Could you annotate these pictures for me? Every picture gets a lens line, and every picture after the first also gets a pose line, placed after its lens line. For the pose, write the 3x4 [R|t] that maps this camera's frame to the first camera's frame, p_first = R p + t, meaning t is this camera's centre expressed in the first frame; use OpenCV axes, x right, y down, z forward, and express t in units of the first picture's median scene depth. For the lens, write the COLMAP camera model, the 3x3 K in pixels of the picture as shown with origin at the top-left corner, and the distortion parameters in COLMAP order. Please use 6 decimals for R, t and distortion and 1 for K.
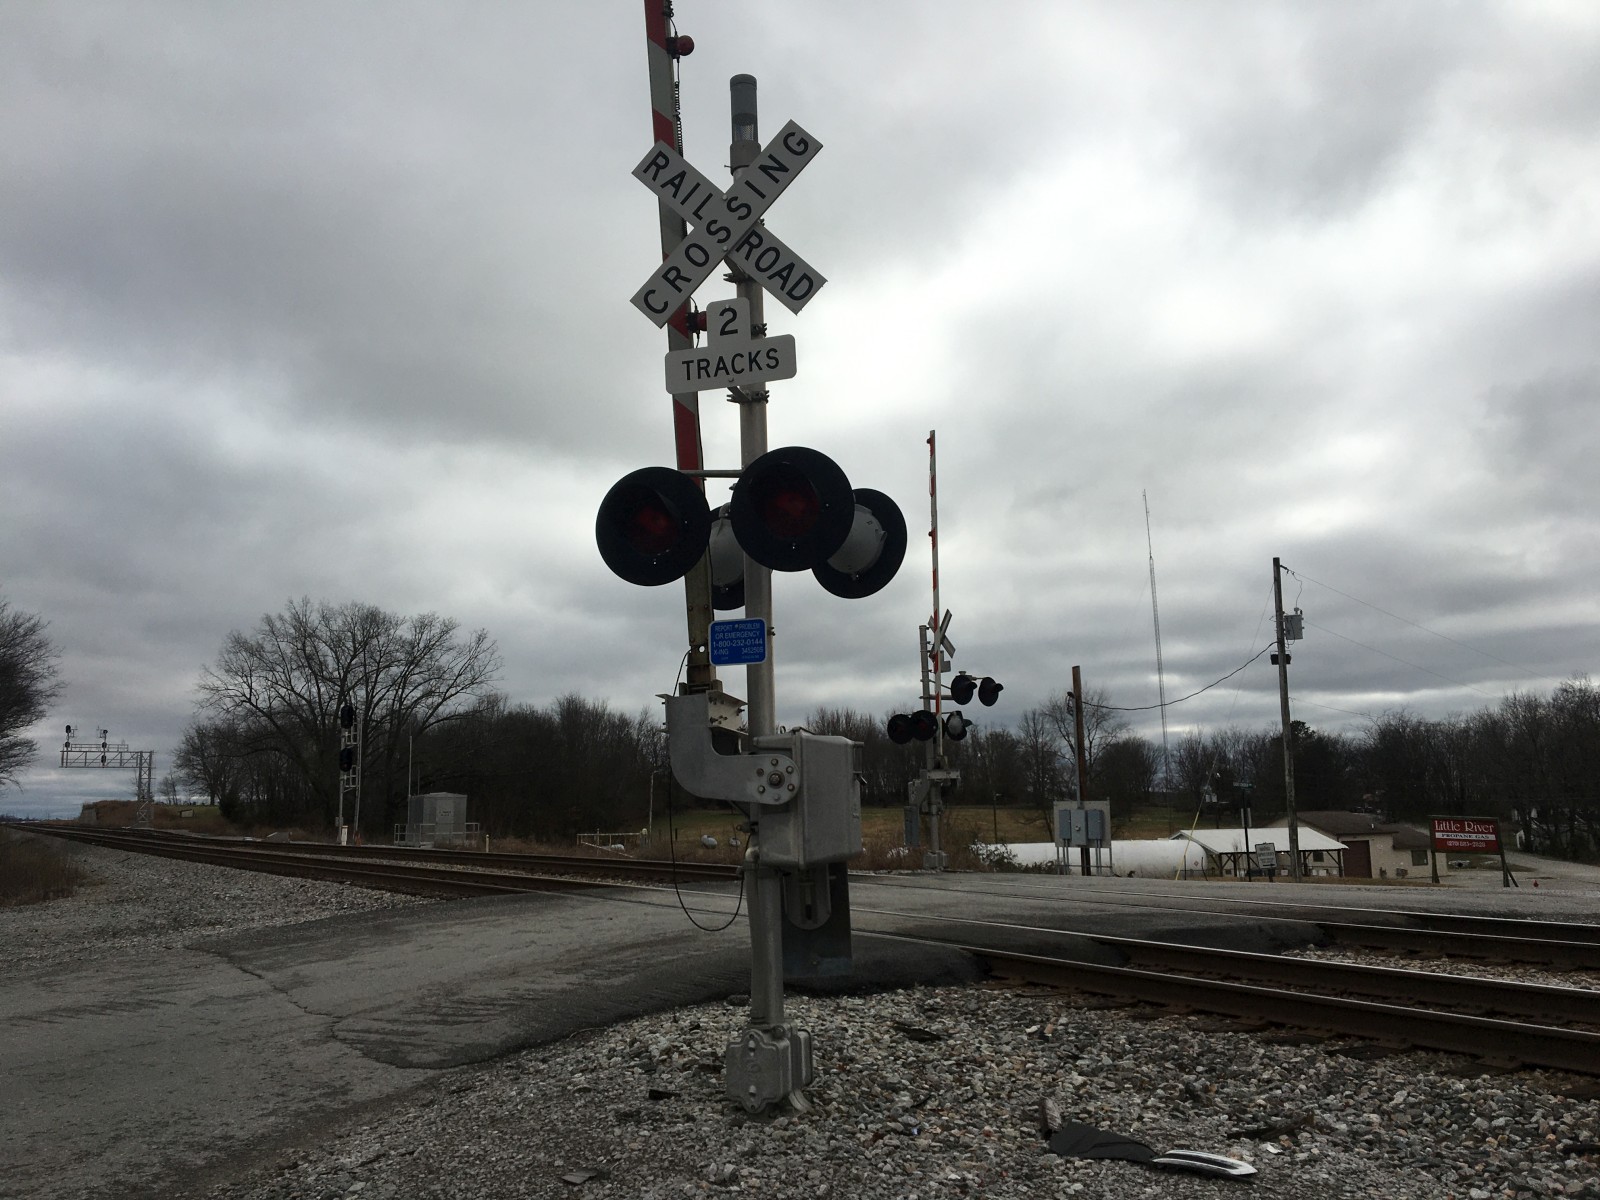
lens RADIAL K [[1315.0, 0, 793.0], [0, 1315.0, 601.2], [0, 0, 1]] dist [0.065972, -0.087264]
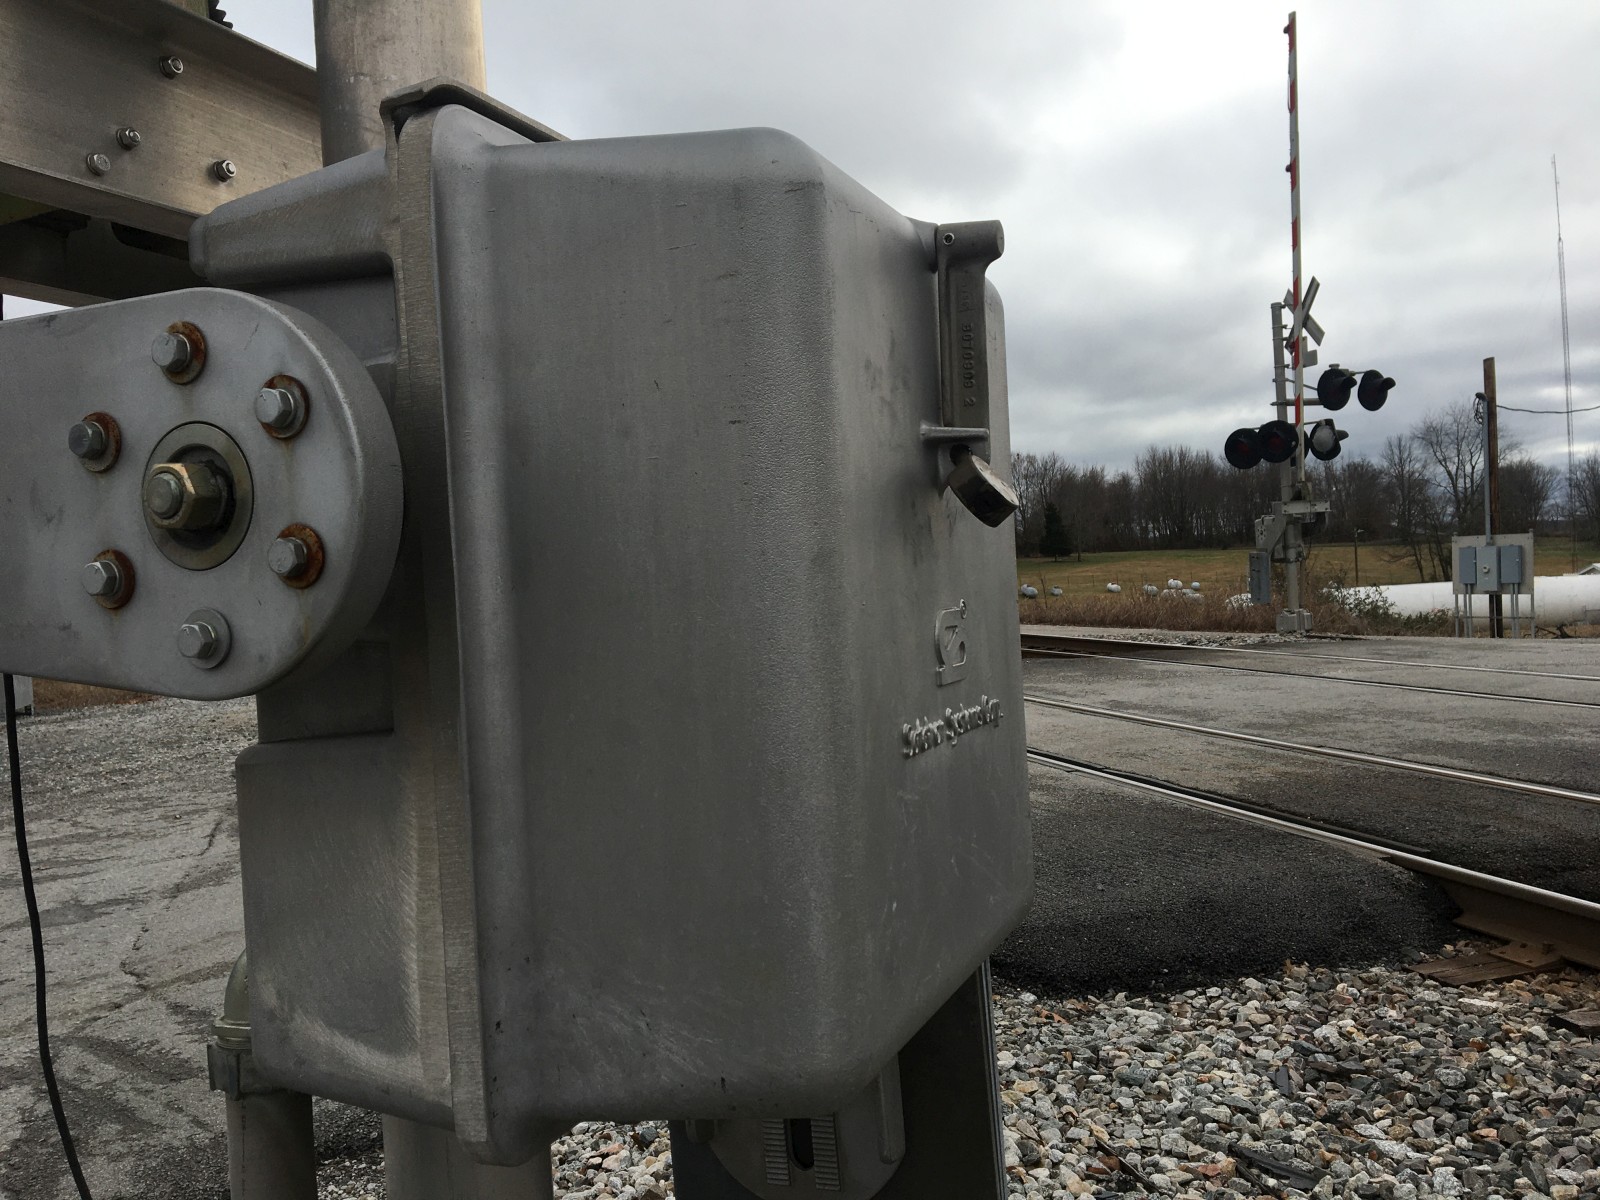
lens RADIAL K [[1315.0, 0, 802.4], [0, 1315.0, 618.0], [0, 0, 1]] dist [0.065972, -0.087264]
pose [[0.970794, -0.021092, -0.238986, 0.016581], [0.068458, 0.979068, 0.191675, 0.030404], [0.229941, -0.202437, 0.951917, 0.213379]]
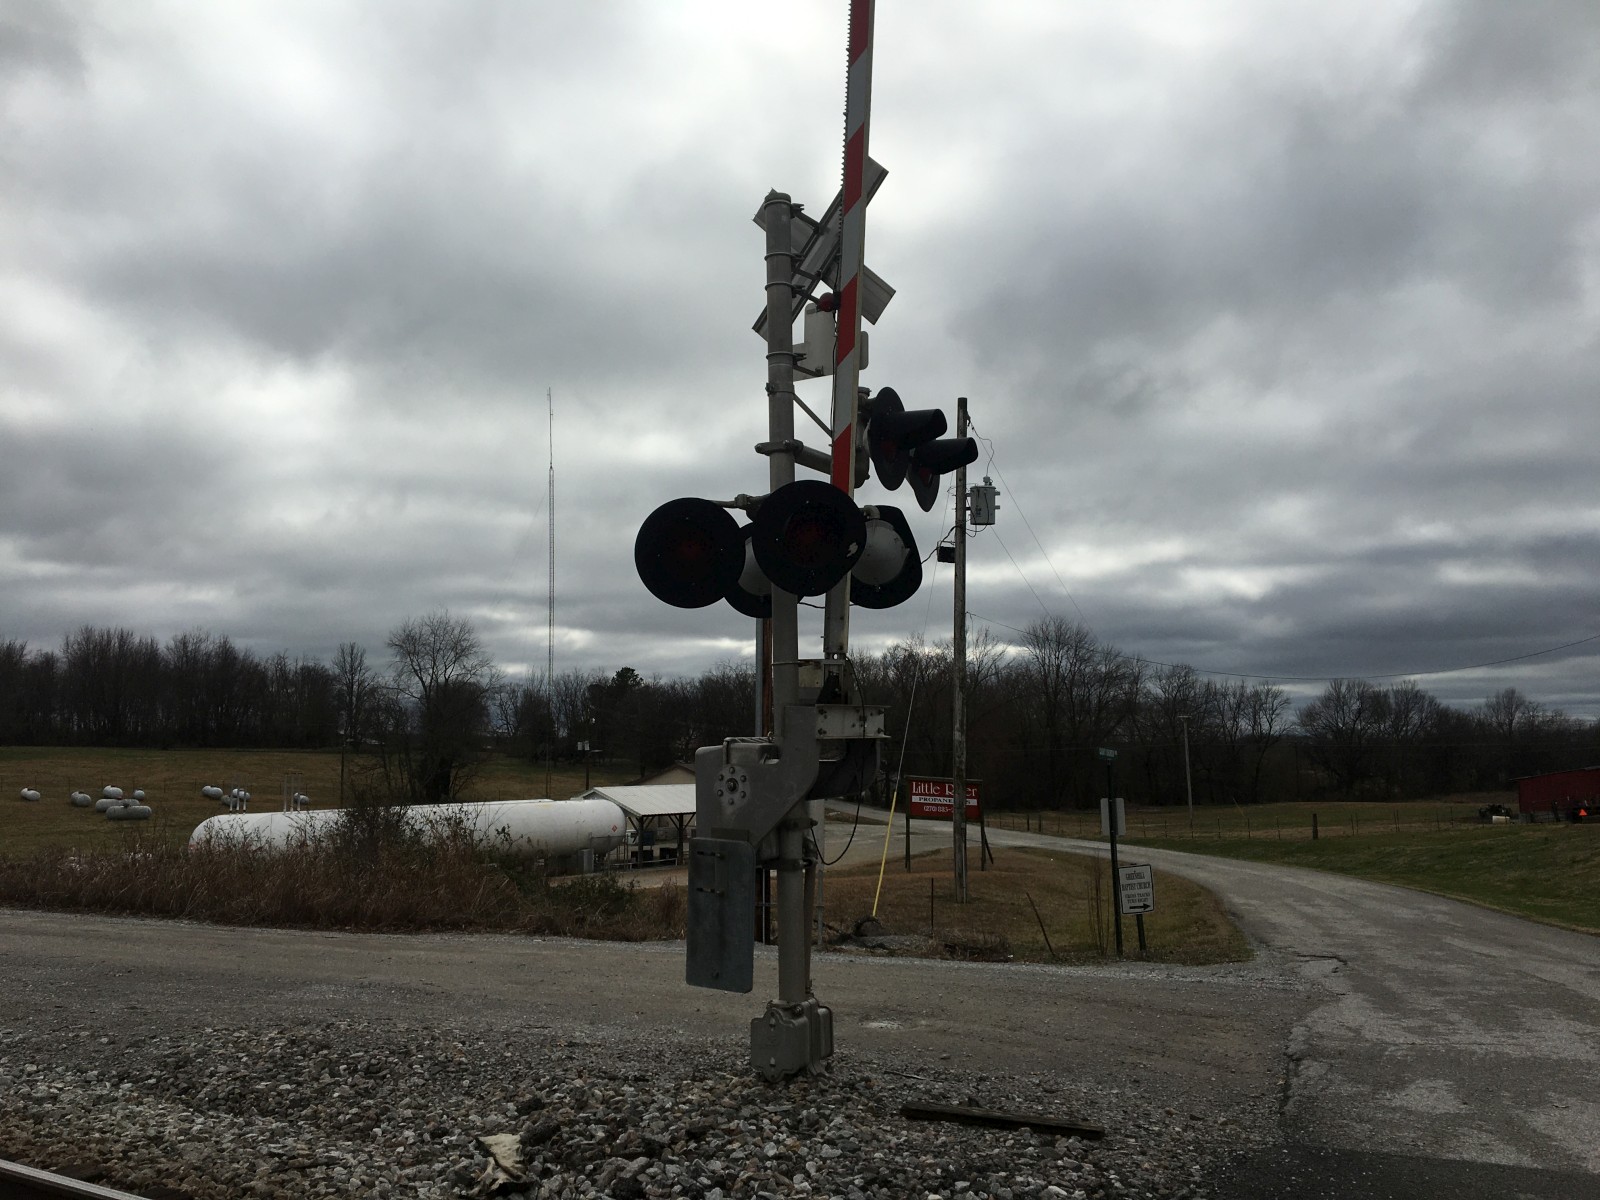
lens RADIAL K [[1315.0, 0, 767.3], [0, 1315.0, 606.5], [0, 0, 1]] dist [0.065972, -0.087264]
pose [[0.875749, 0.069599, 0.477723, -0.034936], [-0.092093, 0.995466, 0.023795, 0.099764], [-0.473901, -0.064833, 0.878188, 0.748680]]
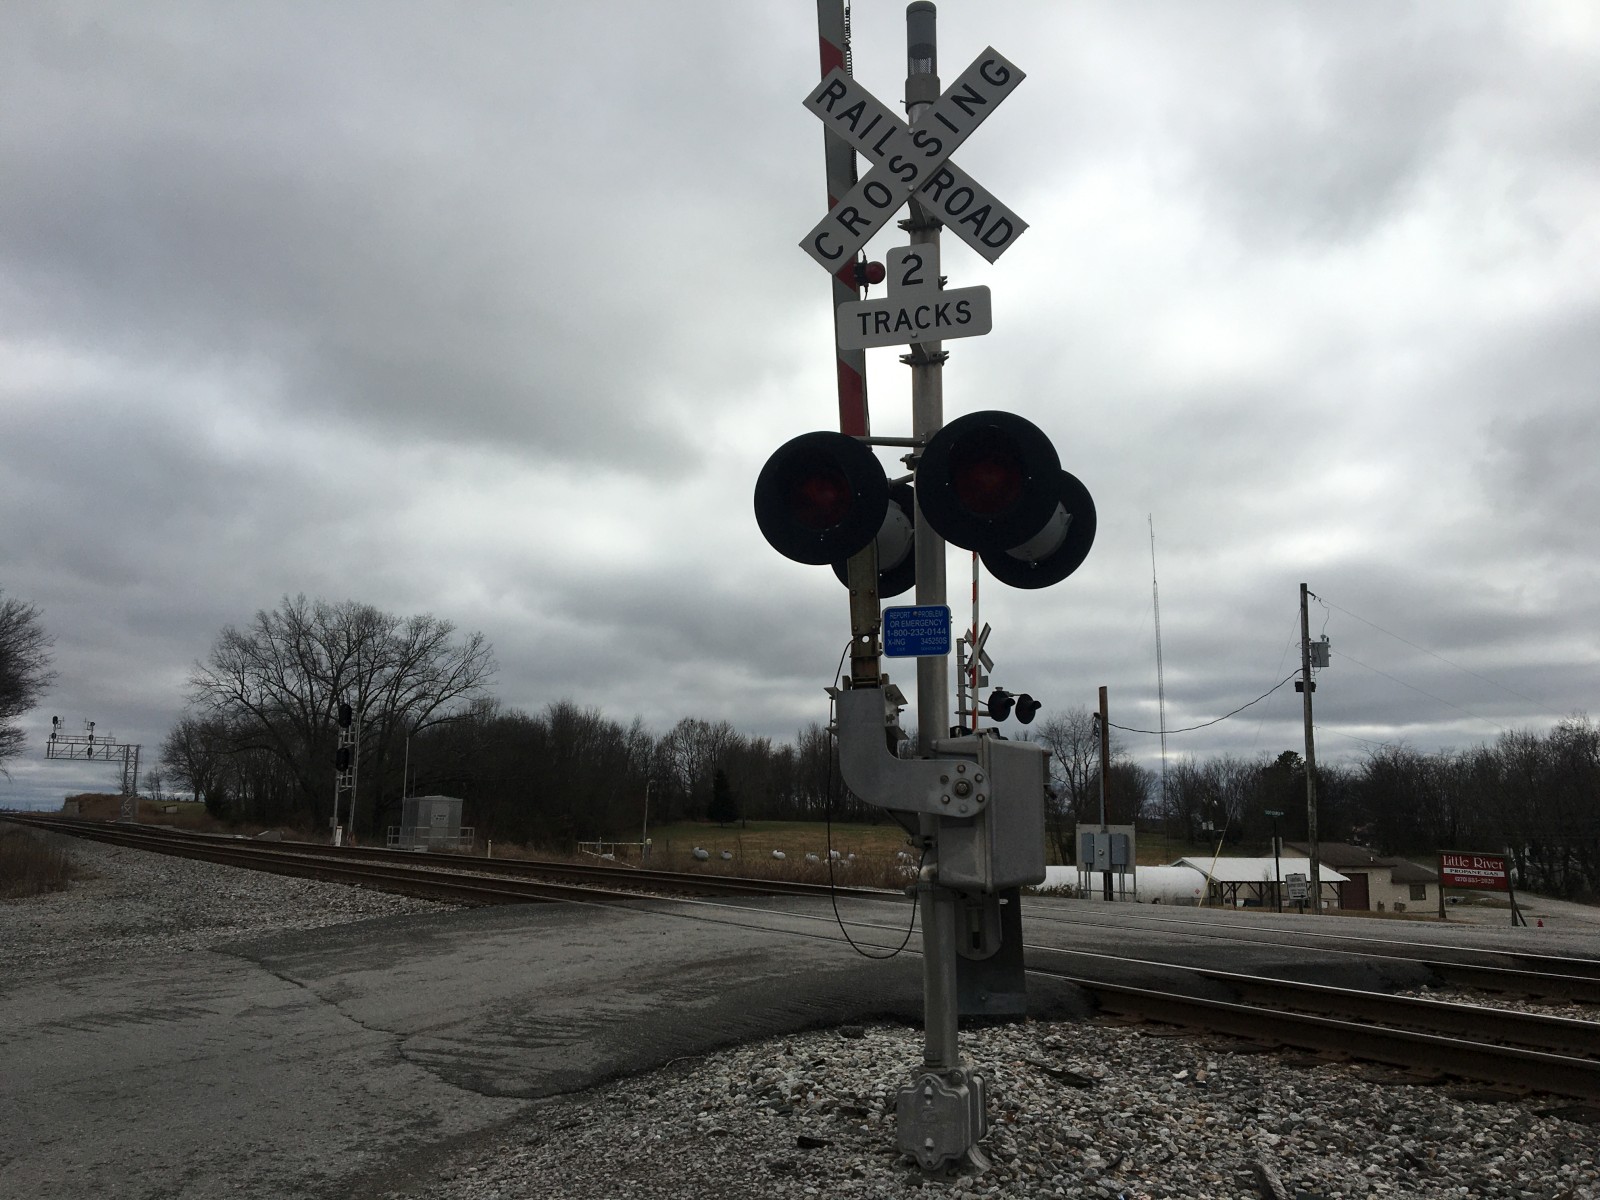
lens RADIAL K [[1315.0, 0, 792.2], [0, 1315.0, 603.1], [0, 0, 1]] dist [0.065972, -0.087264]
pose [[0.999467, 0.032113, 0.005859, -0.032395], [-0.032056, 0.999439, -0.009662, 0.005824], [-0.006166, 0.009469, 0.999936, 0.029101]]
